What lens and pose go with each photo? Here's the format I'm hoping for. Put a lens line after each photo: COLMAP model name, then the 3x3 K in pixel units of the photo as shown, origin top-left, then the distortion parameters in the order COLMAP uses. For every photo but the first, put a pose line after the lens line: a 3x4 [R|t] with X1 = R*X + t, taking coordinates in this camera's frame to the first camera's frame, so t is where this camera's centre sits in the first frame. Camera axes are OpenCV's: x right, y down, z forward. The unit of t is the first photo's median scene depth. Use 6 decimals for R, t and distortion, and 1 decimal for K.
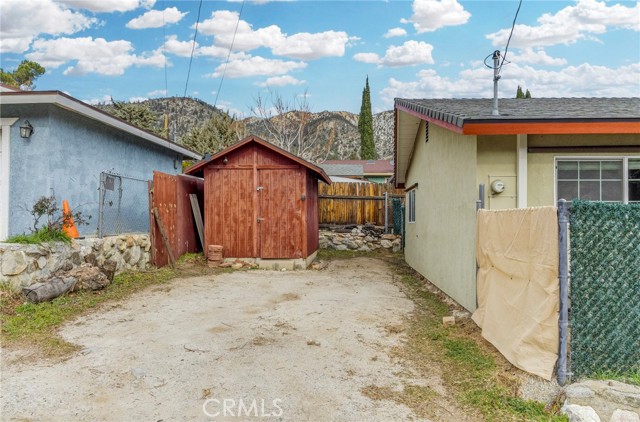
lens RADIAL K [[457.3, 0, 322.0], [0, 457.3, 215.4], [0, 0, 1]] dist [-0.006046, -0.006062]
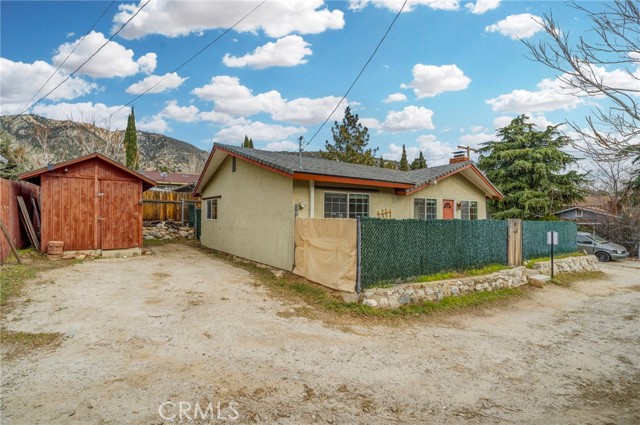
lens RADIAL K [[301.7, 0, 314.4], [0, 301.7, 209.4], [0, 0, 1]] dist [-0.018808, 0.007177]
pose [[0.766891, 0.011143, 0.641680, -0.216588], [-0.009389, 0.999937, -0.006143, -0.018818], [-0.641708, -0.001314, 0.766948, -0.021882]]
